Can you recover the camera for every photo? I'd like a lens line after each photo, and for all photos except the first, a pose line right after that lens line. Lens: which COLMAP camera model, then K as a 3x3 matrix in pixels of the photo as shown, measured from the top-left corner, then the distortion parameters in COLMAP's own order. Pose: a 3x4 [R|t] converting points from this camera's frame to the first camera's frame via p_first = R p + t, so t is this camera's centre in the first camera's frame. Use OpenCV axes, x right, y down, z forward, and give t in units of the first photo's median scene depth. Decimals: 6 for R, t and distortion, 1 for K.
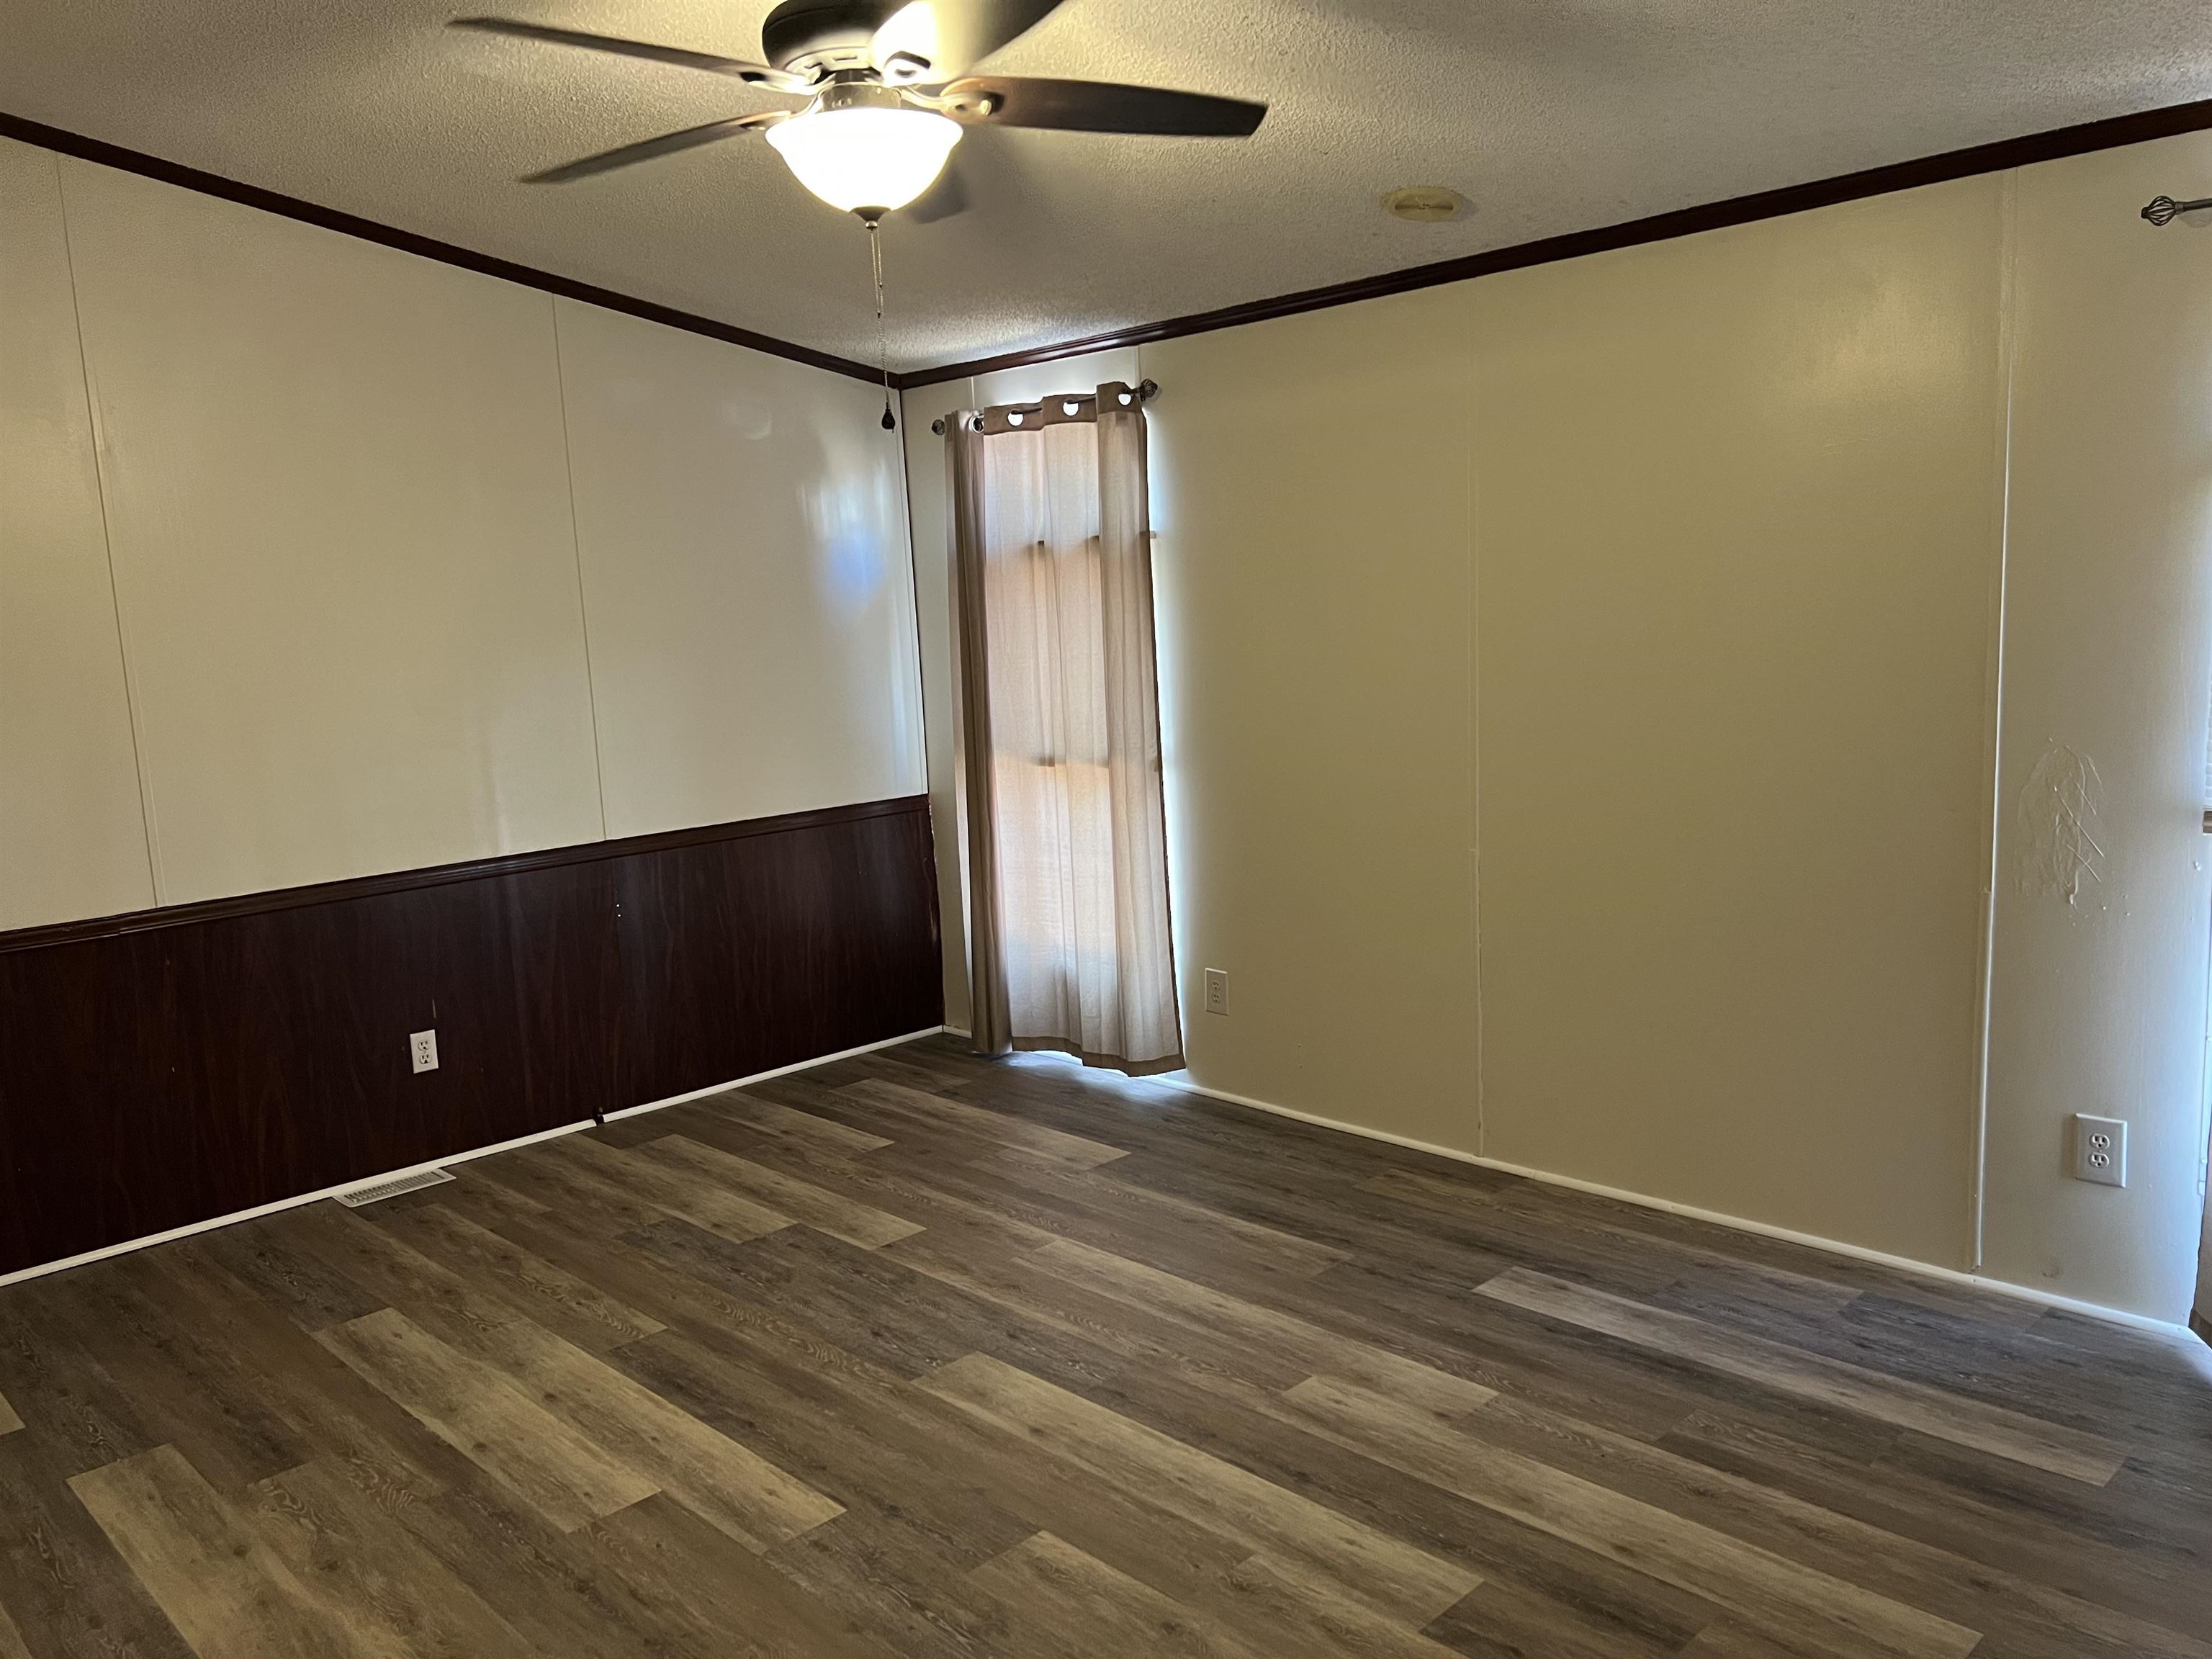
lens RADIAL K [[1665.7, 0, 1116.4], [0, 1665.7, 825.0], [0, 0, 1]] dist [0.027234, -0.021770]
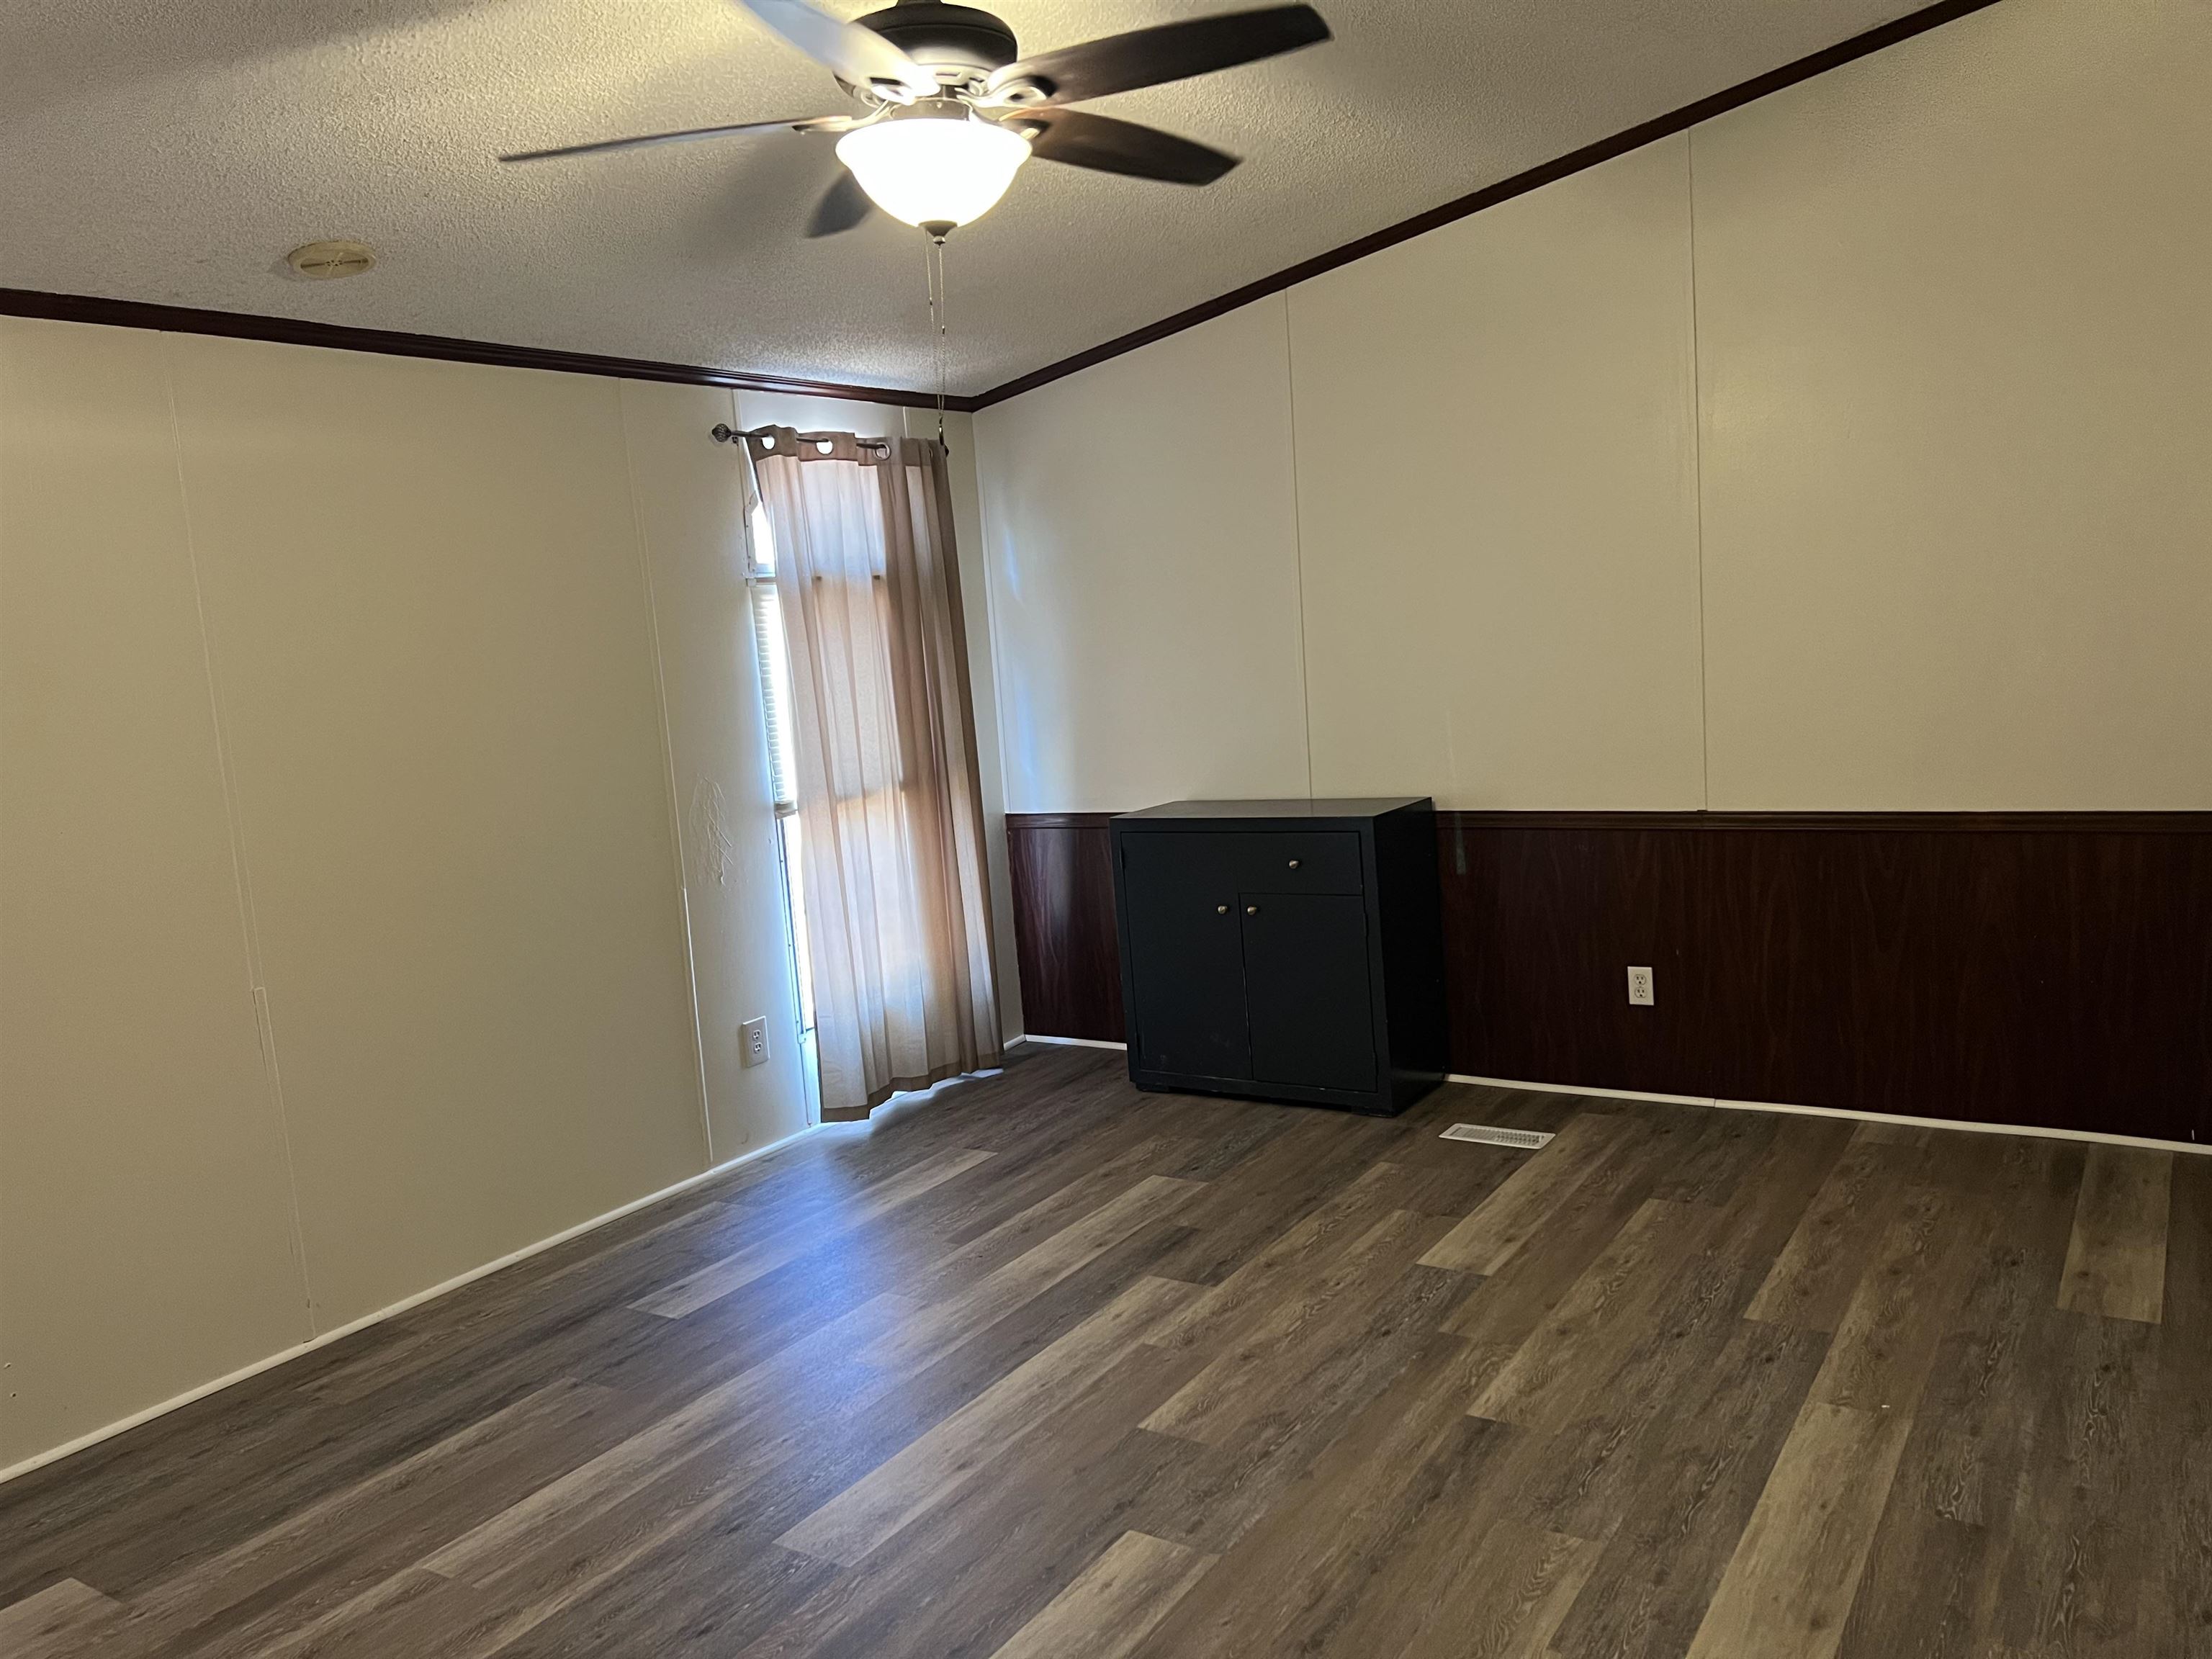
lens RADIAL K [[1665.7, 0, 1118.7], [0, 1665.7, 835.6], [0, 0, 1]] dist [0.027234, -0.021770]
pose [[-0.209605, -0.068938, 0.975353, -0.925802], [0.217658, 0.969194, 0.115278, -0.085094], [-0.953253, 0.236456, -0.188143, 0.930288]]
